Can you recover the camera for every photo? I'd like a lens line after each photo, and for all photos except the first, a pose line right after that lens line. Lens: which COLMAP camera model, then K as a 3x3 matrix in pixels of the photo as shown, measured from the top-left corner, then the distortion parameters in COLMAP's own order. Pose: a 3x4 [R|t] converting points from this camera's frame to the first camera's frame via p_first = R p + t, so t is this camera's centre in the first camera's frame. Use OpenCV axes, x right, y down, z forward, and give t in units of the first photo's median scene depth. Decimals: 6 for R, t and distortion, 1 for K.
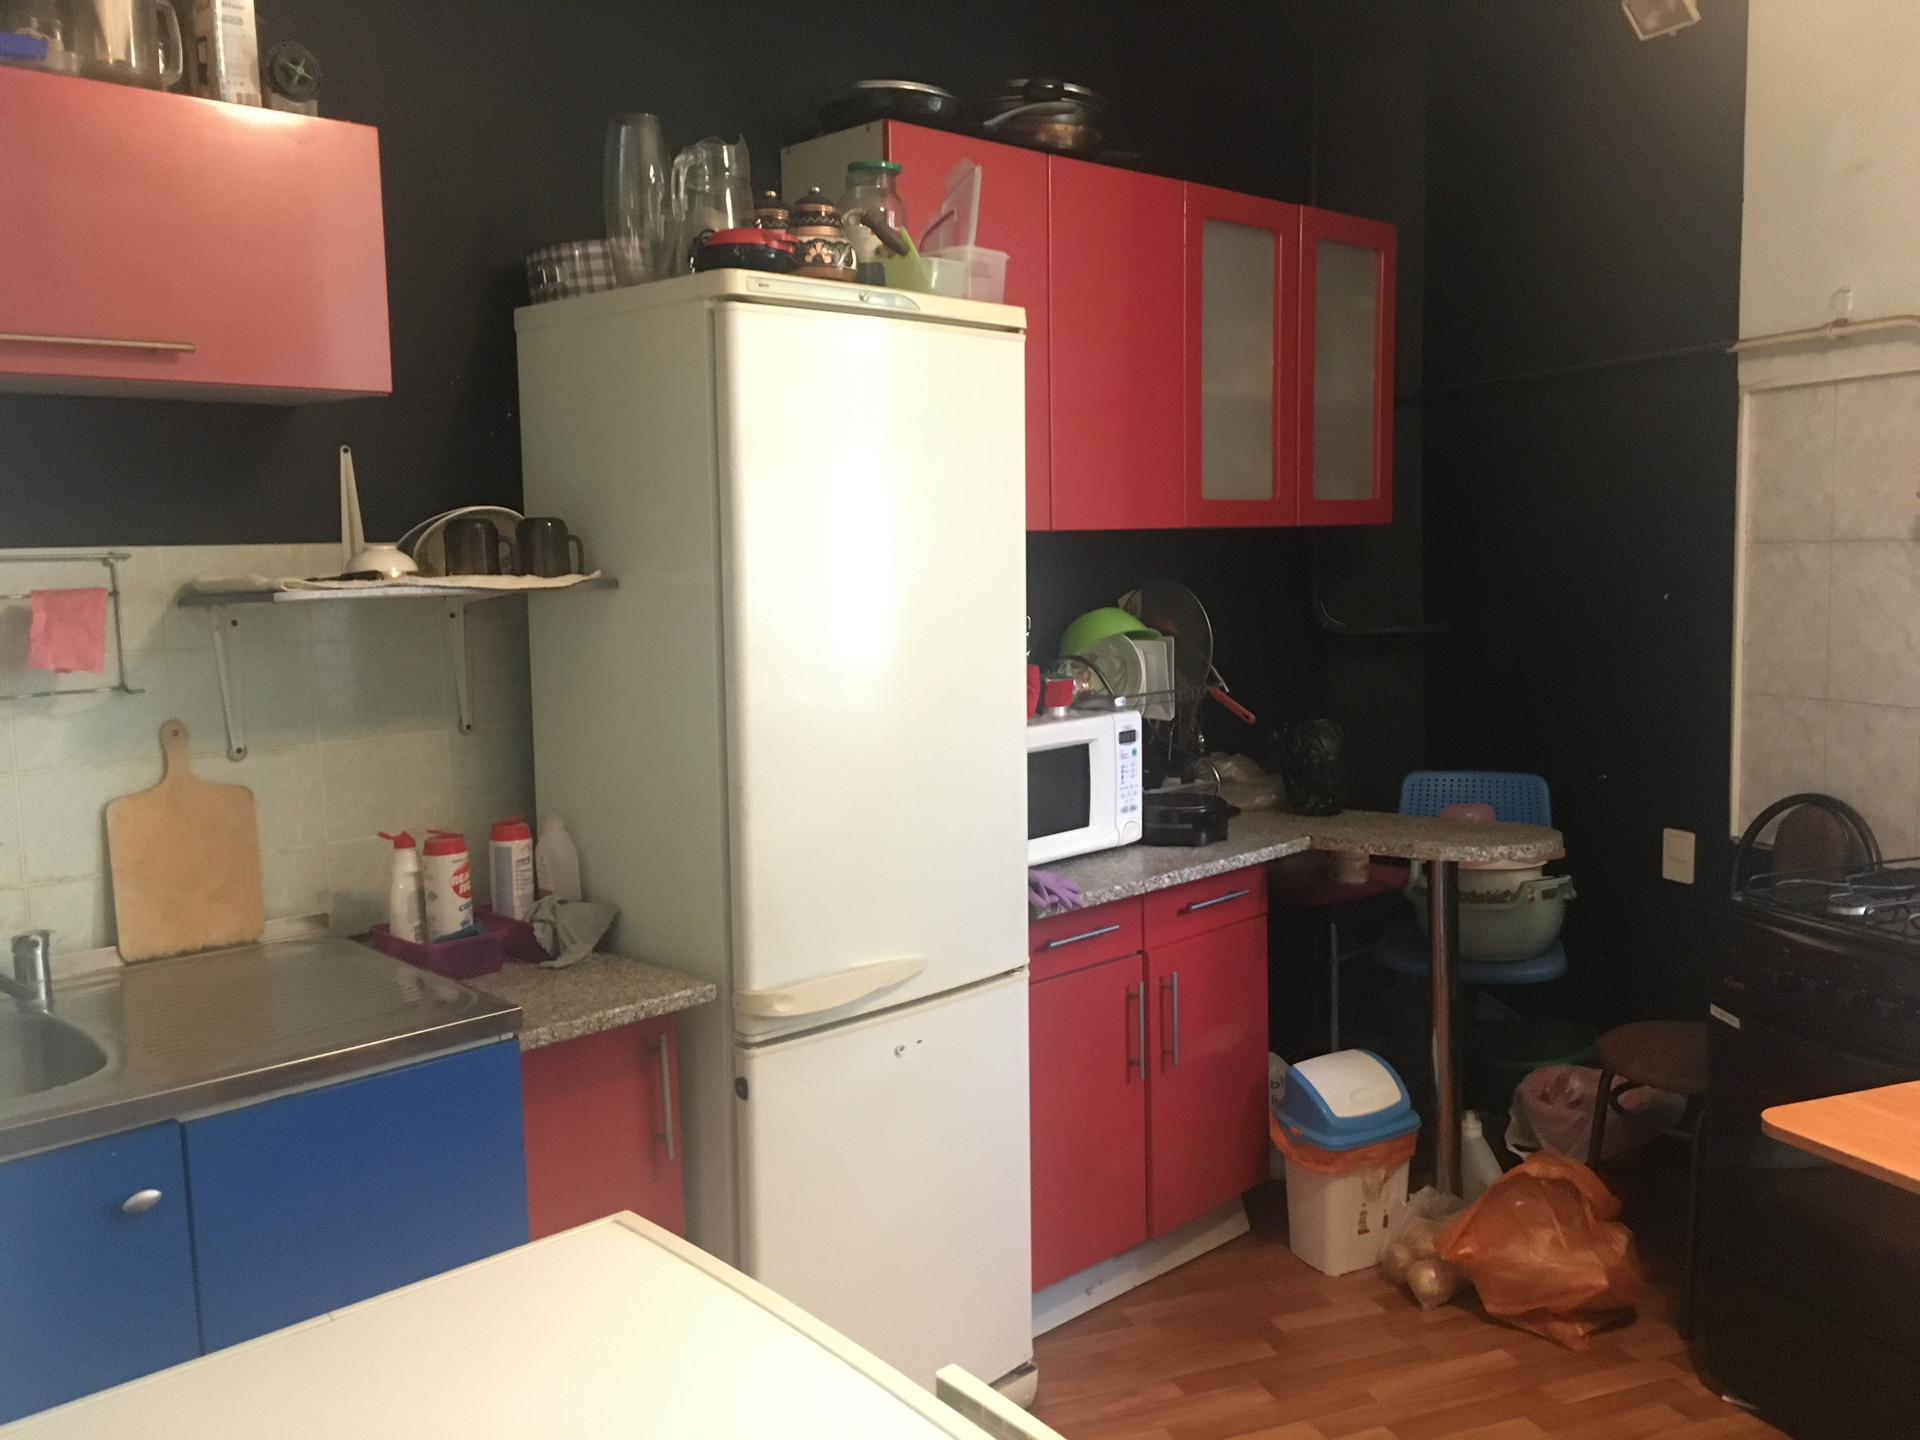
lens RADIAL K [[1622.5, 0, 960.0], [0, 1622.5, 720.0], [0, 0, 1]] dist [0.070685, -0.096924]
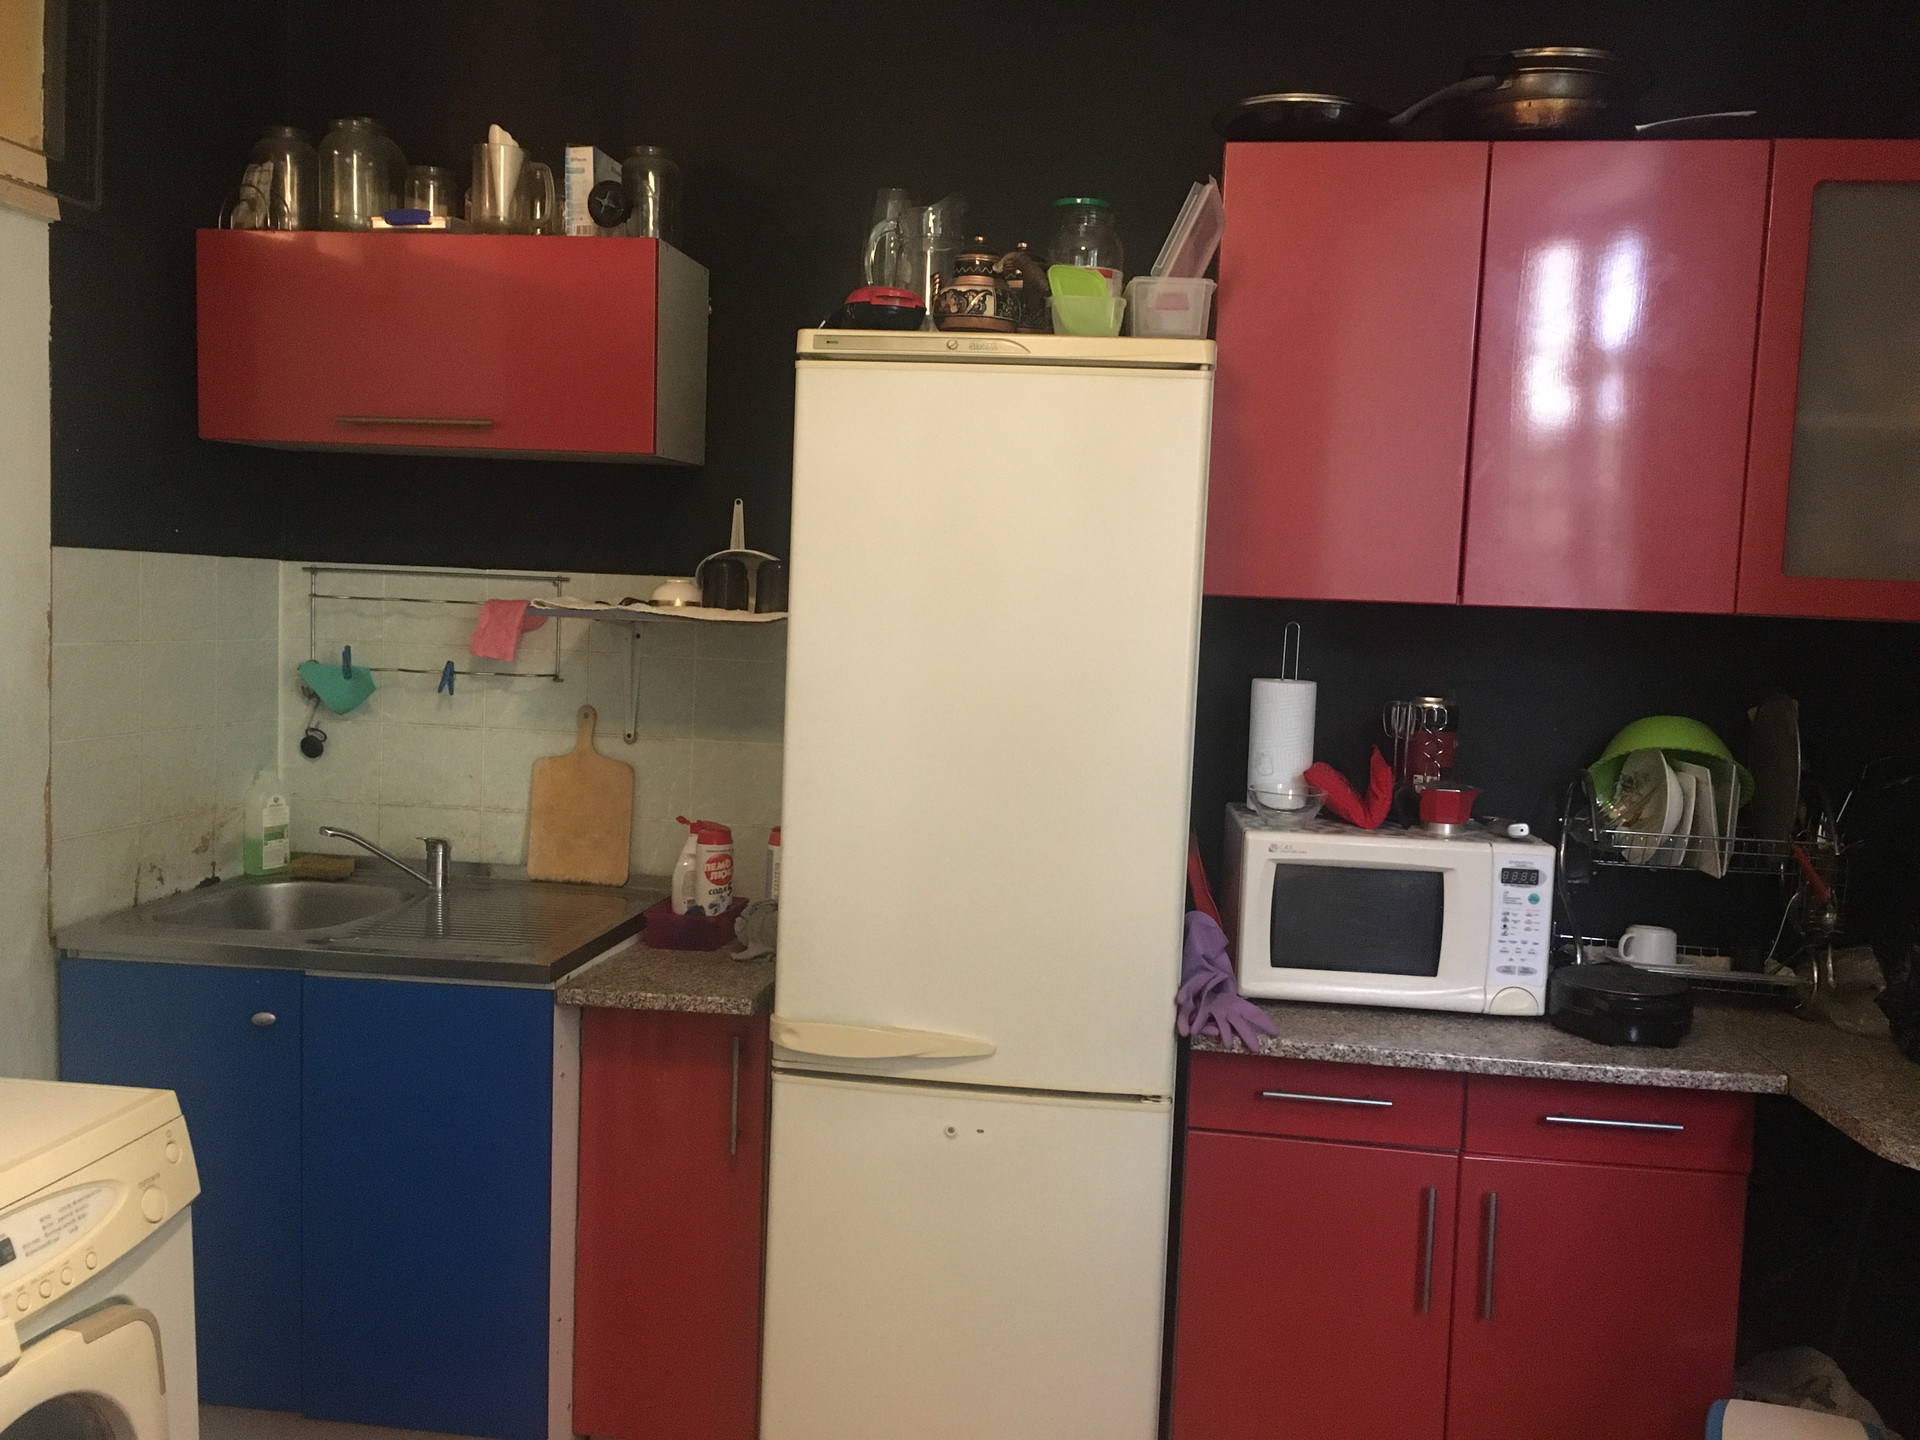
lens RADIAL K [[1622.5, 0, 960.0], [0, 1622.5, 720.0], [0, 0, 1]] dist [0.070685, -0.096924]
pose [[0.626881, 0.106951, -0.771740, 0.692639], [-0.137721, 0.990147, 0.025348, -0.060708], [0.766846, 0.090395, 0.635433, 0.390650]]
